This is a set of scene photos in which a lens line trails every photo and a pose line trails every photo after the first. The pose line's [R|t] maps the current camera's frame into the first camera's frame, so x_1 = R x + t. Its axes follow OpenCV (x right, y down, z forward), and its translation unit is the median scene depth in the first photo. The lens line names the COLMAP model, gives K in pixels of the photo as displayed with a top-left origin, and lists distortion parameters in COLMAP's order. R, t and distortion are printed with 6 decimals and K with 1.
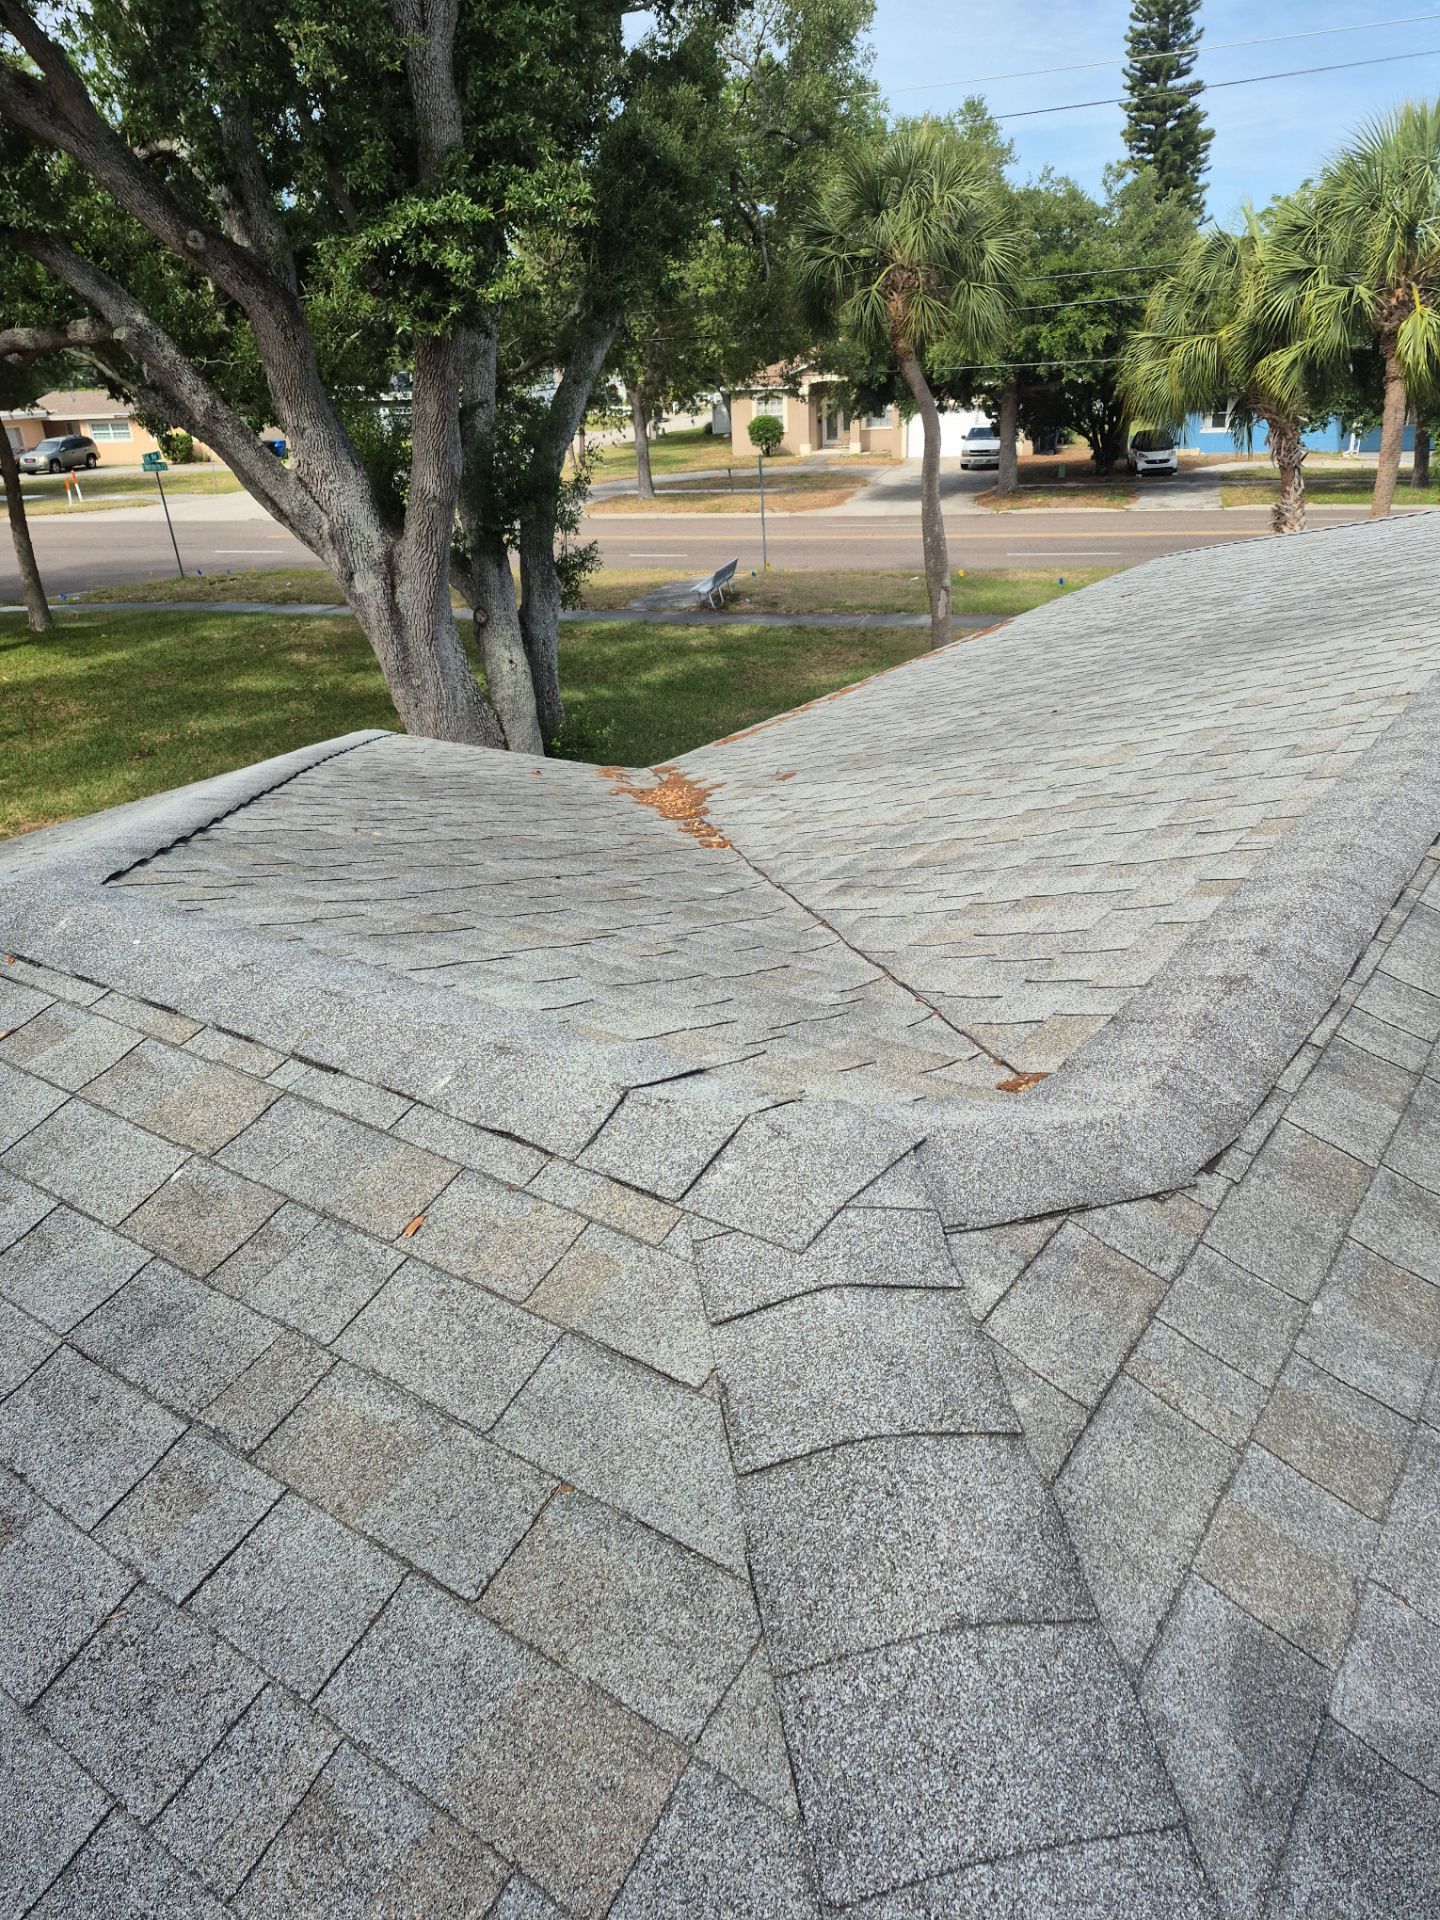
lens RADIAL K [[1369.2, 0, 775.3], [0, 1369.2, 925.1], [0, 0, 1]] dist [0.098565, -0.114623]
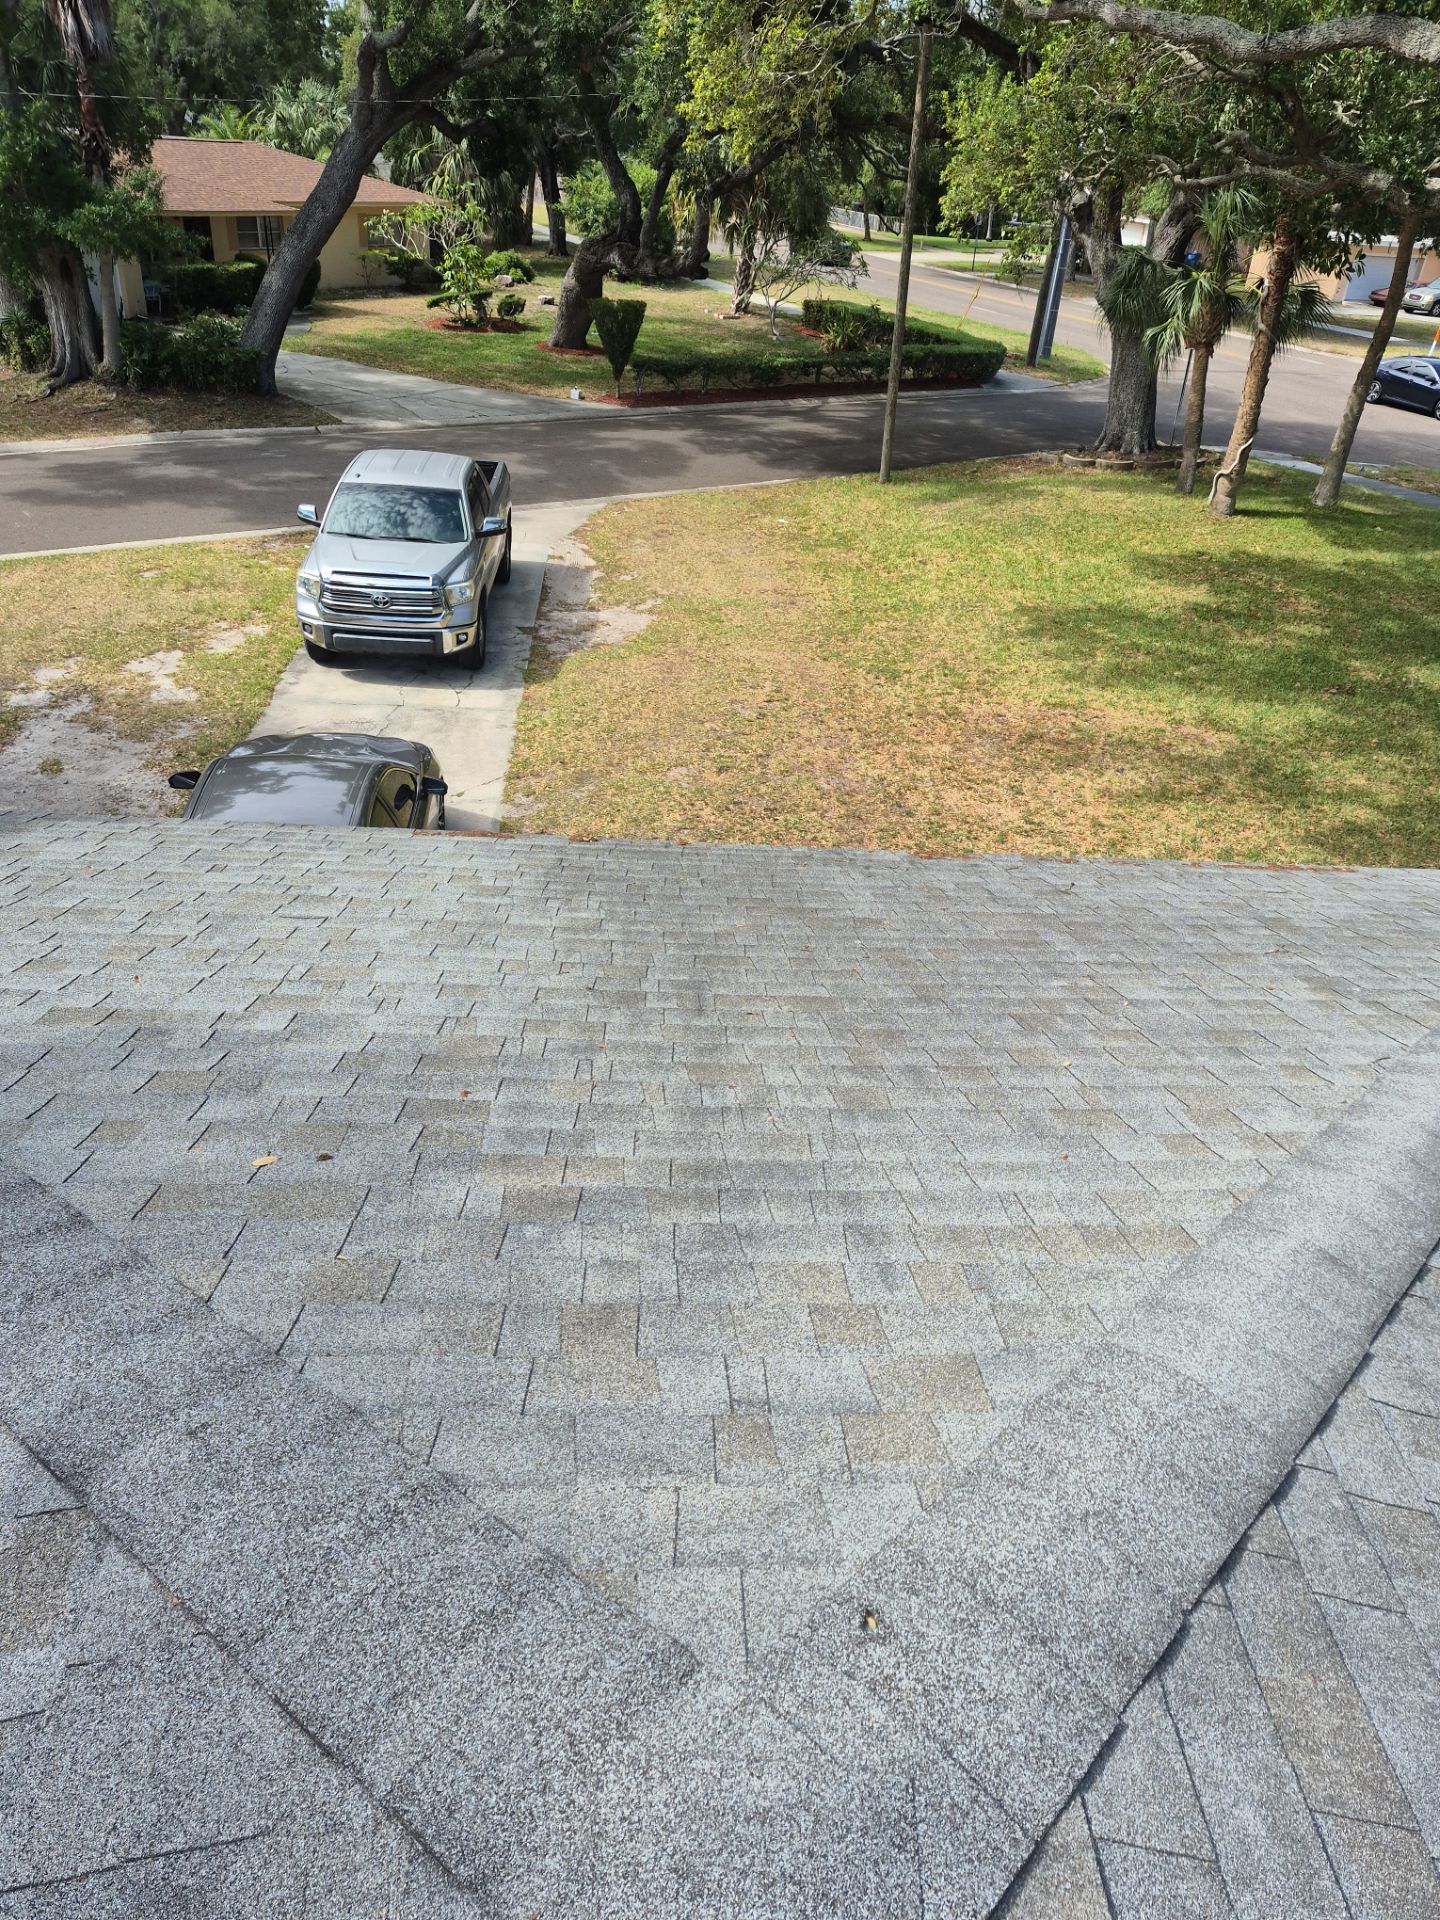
lens RADIAL K [[1345.0, 0, 720.0], [0, 1345.0, 960.0], [0, 0, 1]] dist [0.095590, -0.092137]
pose [[0.612322, 0.494693, -0.616718, -0.059693], [-0.406984, 0.865990, 0.290561, -0.052612], [0.677810, 0.073077, 0.731597, 0.087043]]
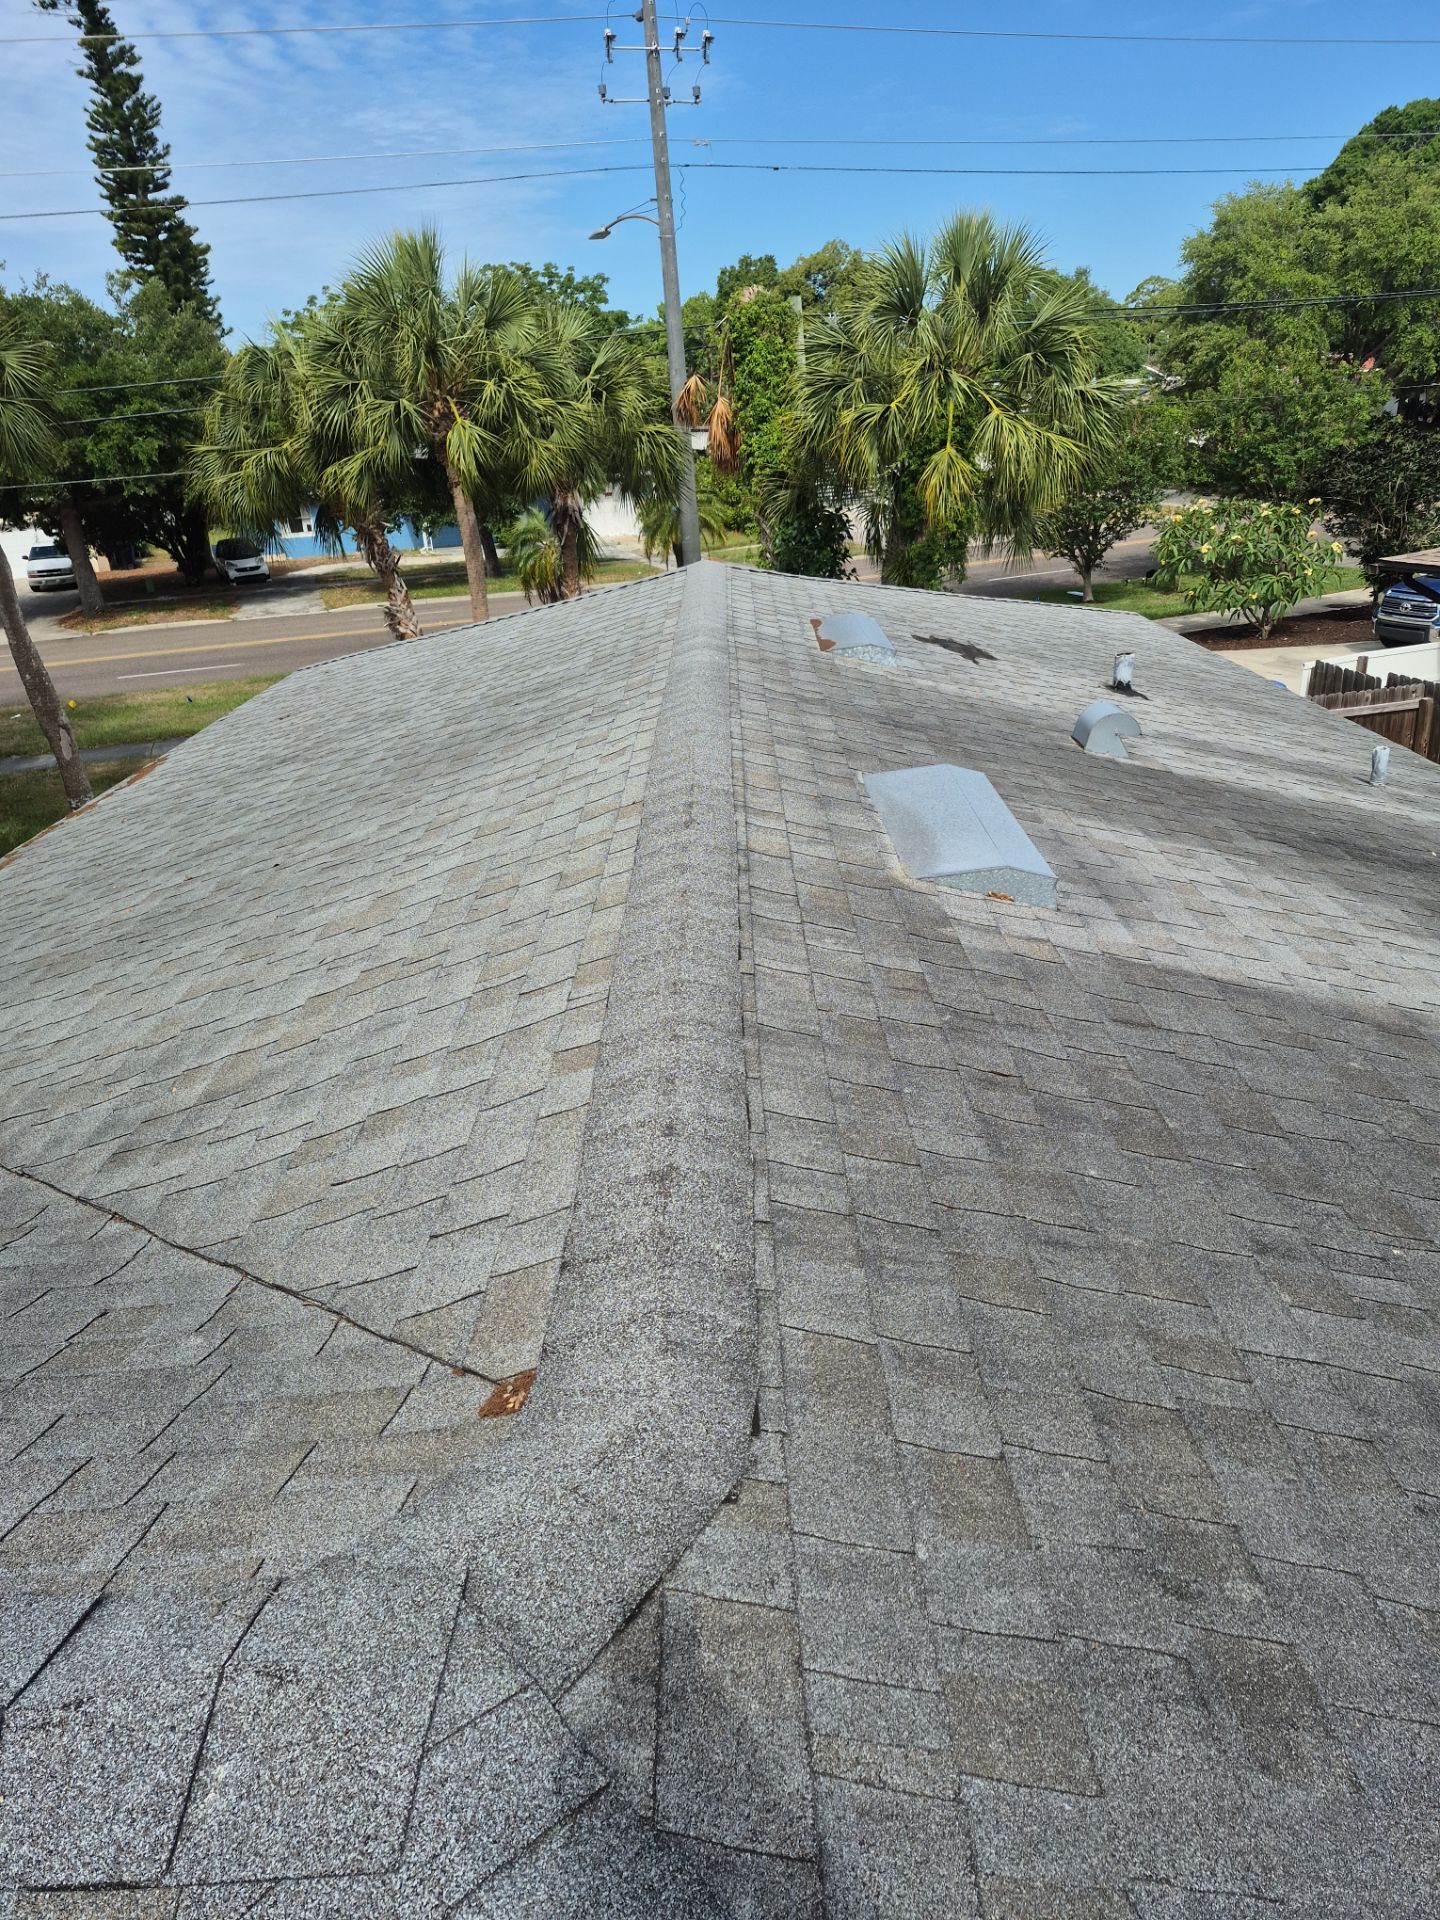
lens RADIAL K [[1313.1, 0, 758.7], [0, 1313.1, 969.7], [0, 0, 1]] dist [0.110615, -0.111924]
pose [[0.815460, -0.241193, 0.526166, -0.006750], [0.253903, 0.965973, 0.049297, -0.015673], [-0.520152, 0.093395, 0.848952, 0.024300]]
